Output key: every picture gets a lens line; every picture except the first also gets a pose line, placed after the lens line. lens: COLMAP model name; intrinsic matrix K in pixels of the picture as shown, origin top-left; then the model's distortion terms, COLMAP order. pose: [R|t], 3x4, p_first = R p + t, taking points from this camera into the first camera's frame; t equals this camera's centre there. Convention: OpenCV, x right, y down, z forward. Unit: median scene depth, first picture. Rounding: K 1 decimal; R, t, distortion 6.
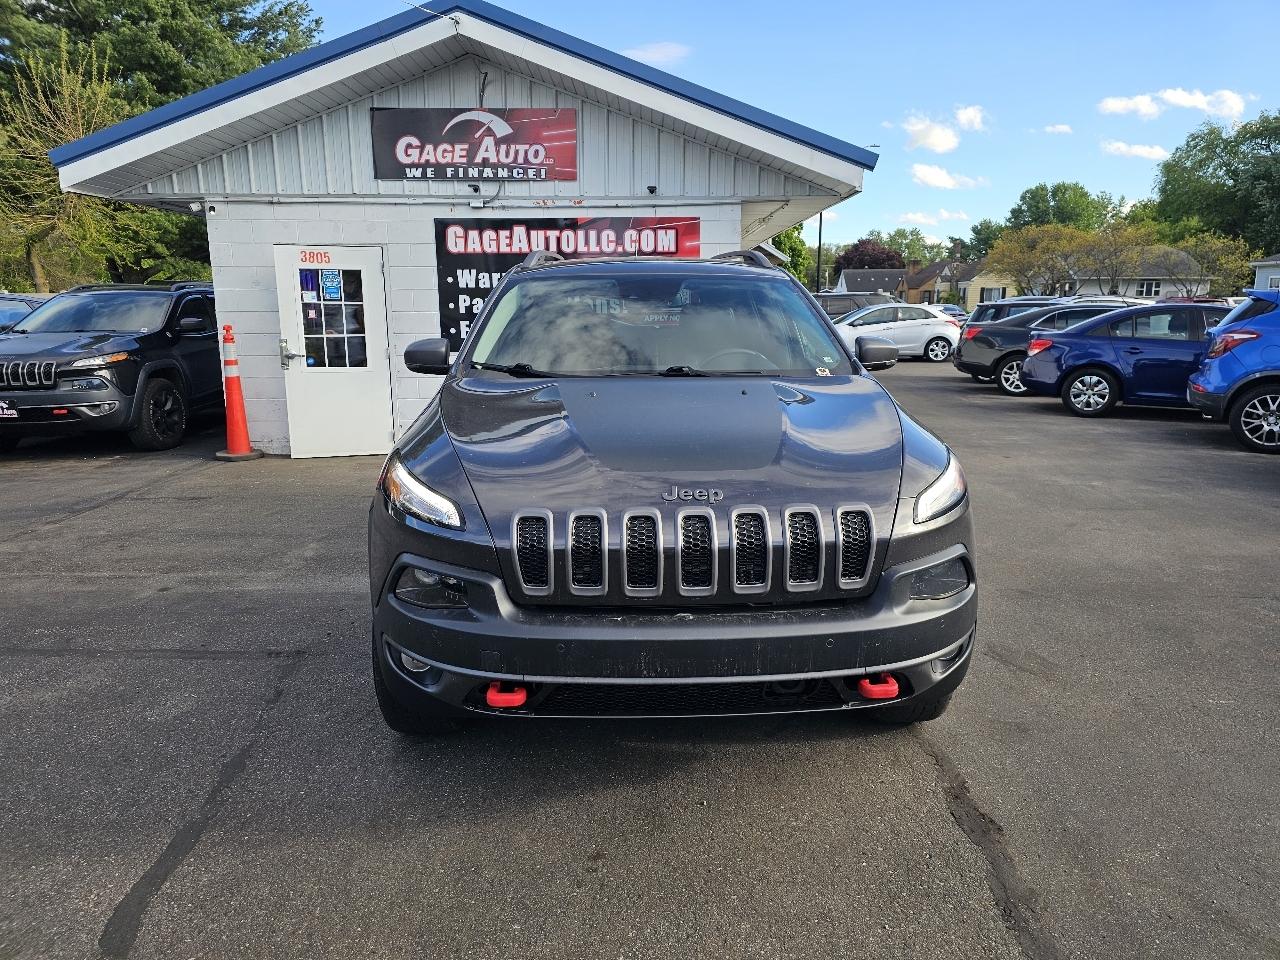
lens RADIAL K [[853.6, 0, 648.9], [0, 853.6, 474.4], [0, 0, 1]] dist [0.066760, -0.061068]
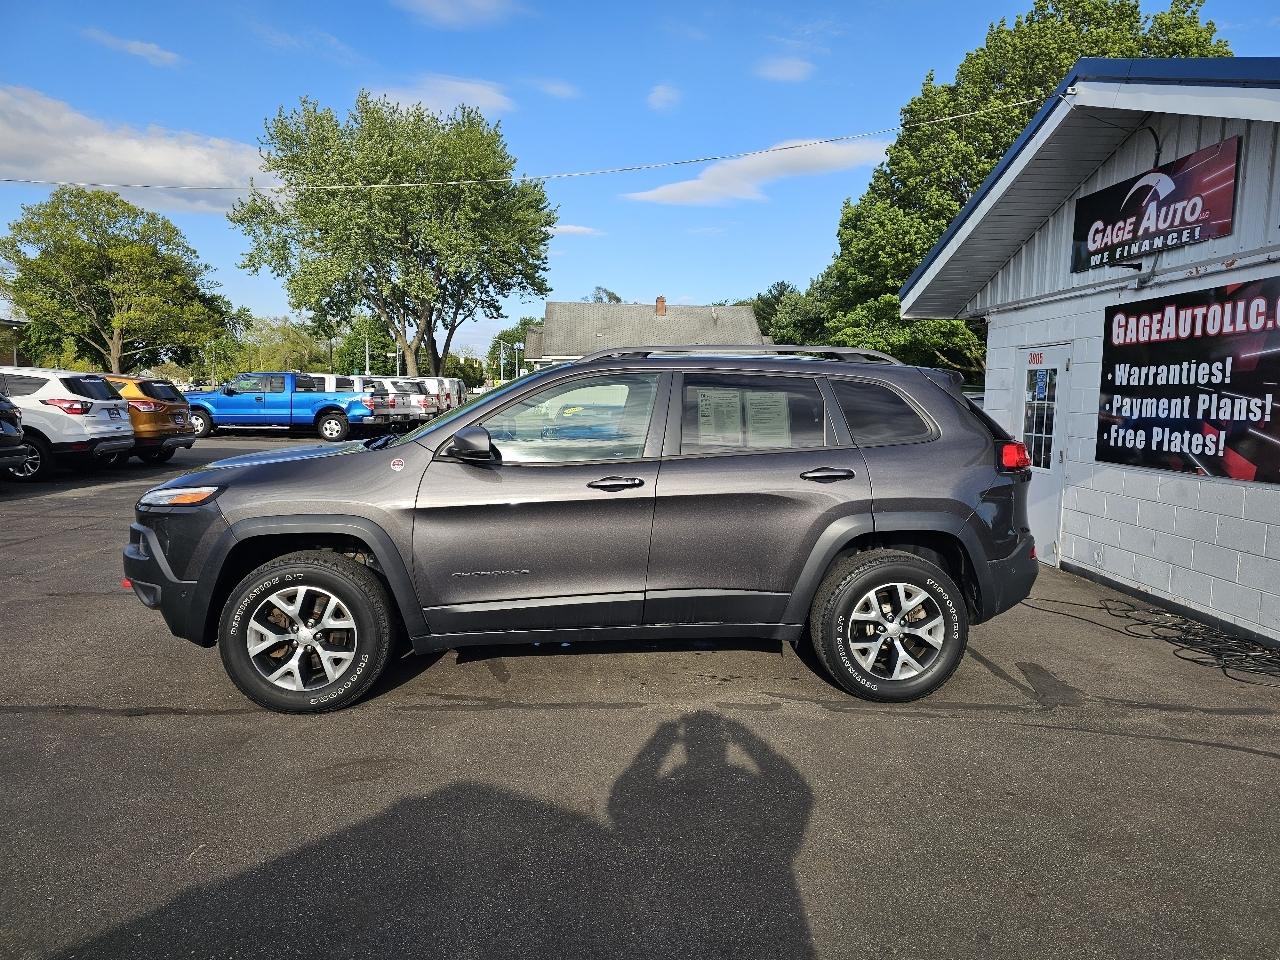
lens RADIAL K [[853.6, 0, 645.9], [0, 853.6, 470.9], [0, 0, 1]] dist [0.066760, -0.061068]
pose [[0.046617, 0.092904, -0.994583, 0.616601], [-0.214158, 0.973444, 0.080892, -0.110870], [0.975686, 0.209227, 0.065275, 0.535509]]
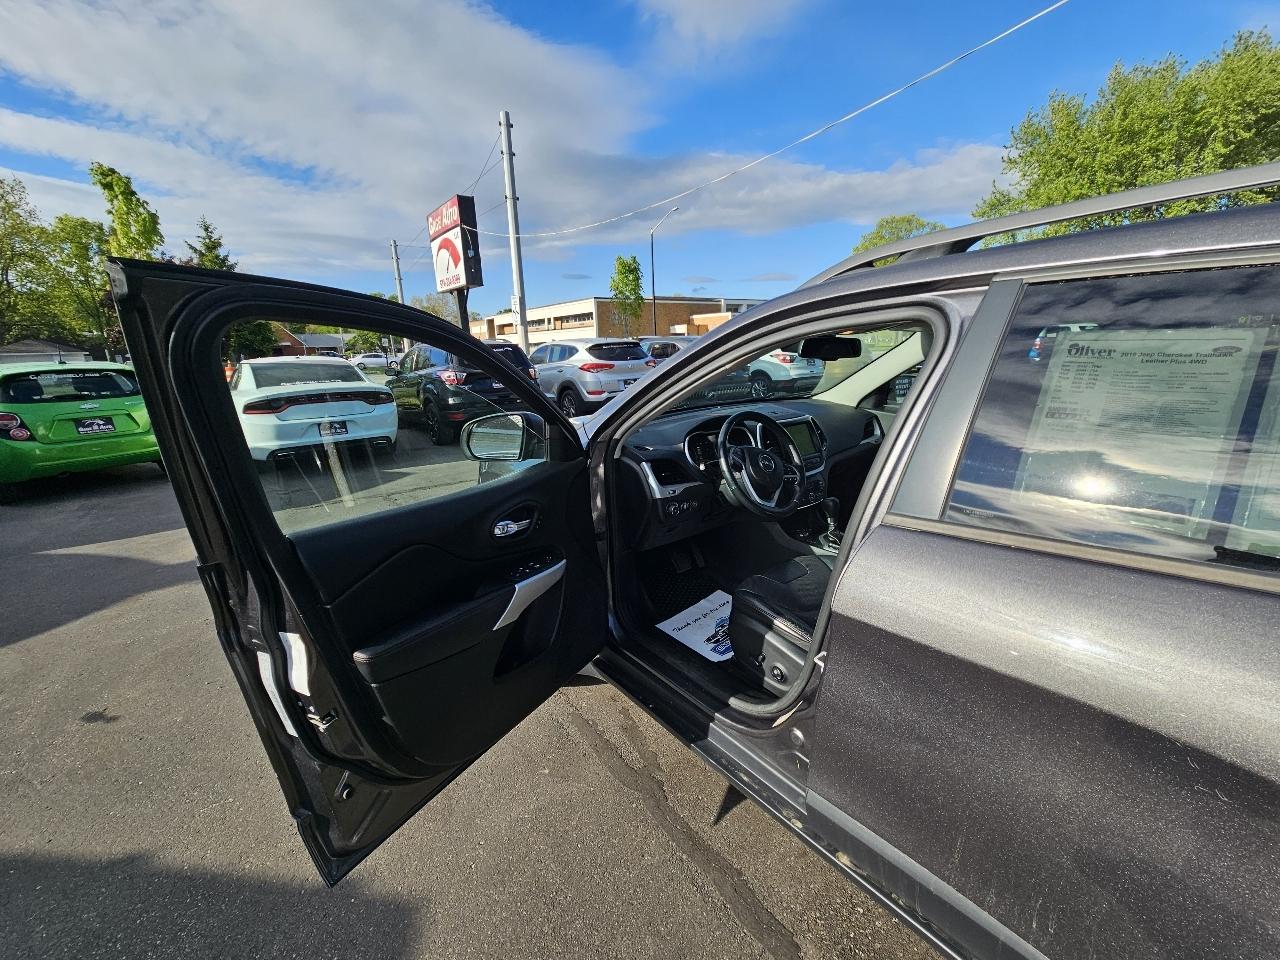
lens RADIAL K [[523.0, 0, 640.0], [0, 523.0, 479.5], [0, 0, 1]] dist [-0.001481, -0.000337]
pose [[-0.822587, 0.166266, -0.543789, 0.220259], [-0.081381, 0.912033, 0.401962, -0.132378], [0.562786, 0.374902, -0.736696, 0.633004]]
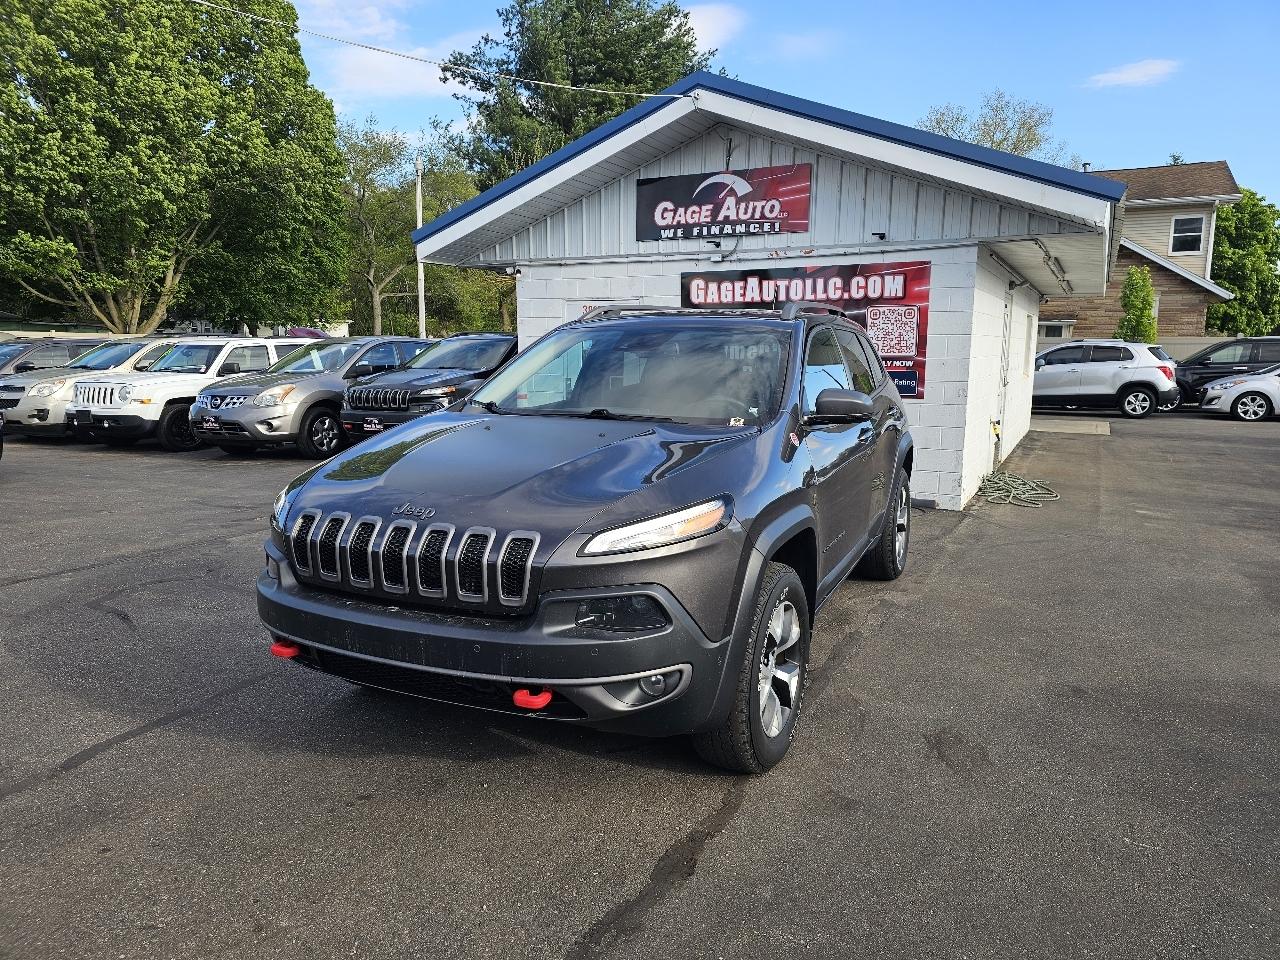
lens RADIAL K [[853.6, 0, 653.1], [0, 853.6, 478.6], [0, 0, 1]] dist [0.066760, -0.061068]
pose [[0.886303, 0.079393, -0.456249, 0.247231], [-0.098744, 0.994937, -0.018686, -0.008881], [0.452456, 0.061613, 0.889656, 0.016537]]
